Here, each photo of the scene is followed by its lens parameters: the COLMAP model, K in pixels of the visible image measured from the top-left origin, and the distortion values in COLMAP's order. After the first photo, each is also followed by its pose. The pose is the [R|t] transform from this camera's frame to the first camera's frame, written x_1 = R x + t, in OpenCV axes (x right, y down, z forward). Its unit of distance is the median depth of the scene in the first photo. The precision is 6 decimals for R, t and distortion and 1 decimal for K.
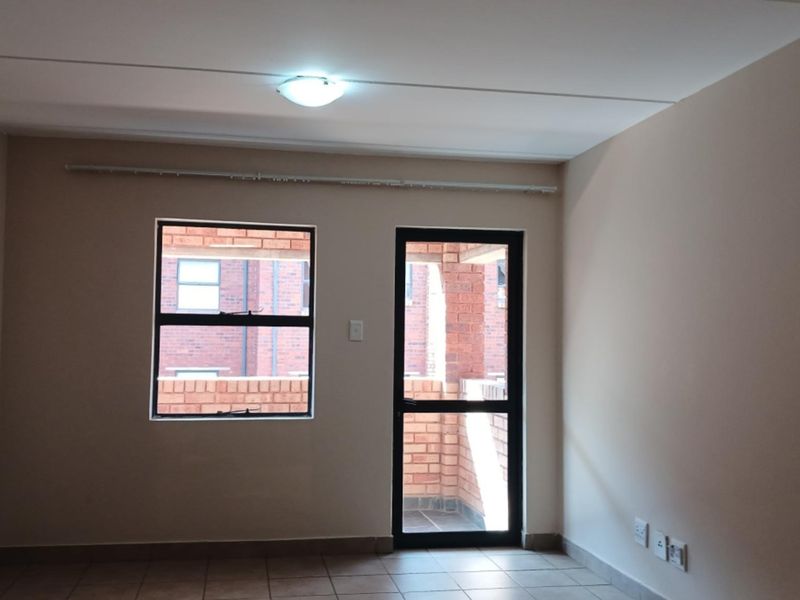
lens RADIAL K [[831.3, 0, 400.0], [0, 831.3, 300.0], [0, 0, 1]] dist [0.109496, -0.010661]
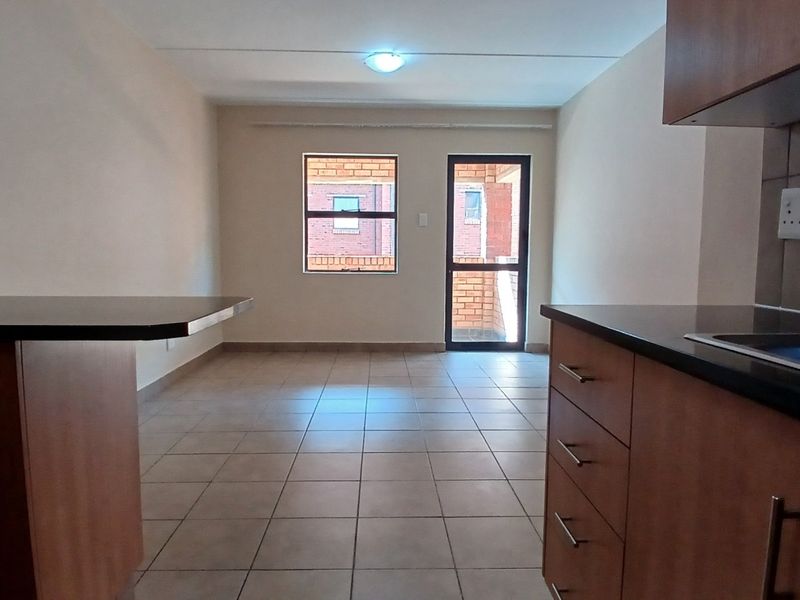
lens RADIAL K [[534.8, 0, 400.0], [0, 534.8, 300.0], [0, 0, 1]] dist [-0.000951, -0.002483]
pose [[0.988865, 0.007090, -0.148646, 0.058398], [0.012662, 0.991234, 0.131513, 0.052306], [0.148275, -0.131931, 0.980106, -0.053441]]
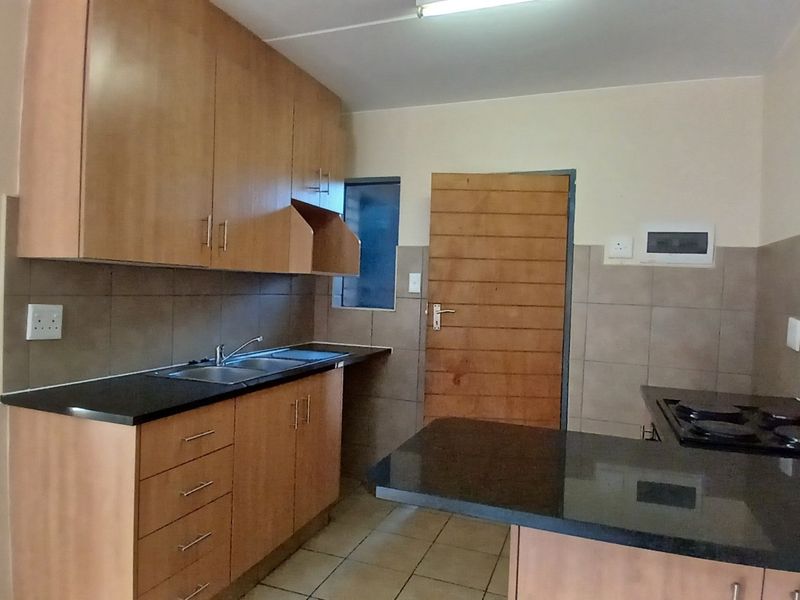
lens RADIAL K [[532.5, 0, 391.0], [0, 532.5, 297.8], [0, 0, 1]] dist [0.044729, -0.079403]
pose [[-0.844876, -0.053756, 0.532254, -0.189273], [-0.066666, 0.997763, -0.005052, 0.016353], [-0.530792, -0.039752, -0.846569, 0.406327]]
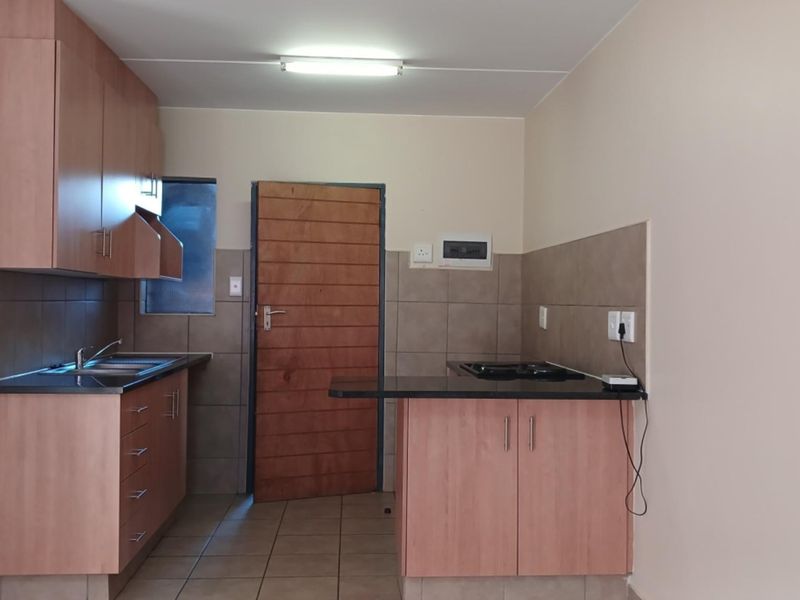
lens RADIAL K [[853.5, 0, 400.0], [0, 853.5, 300.0], [0, 0, 1]] dist [0.078067, -0.008951]
pose [[-0.991367, -0.026421, 0.128425, -0.200330], [-0.031887, 0.998663, -0.040691, 0.048025], [-0.127178, -0.044435, -0.990884, 0.882066]]
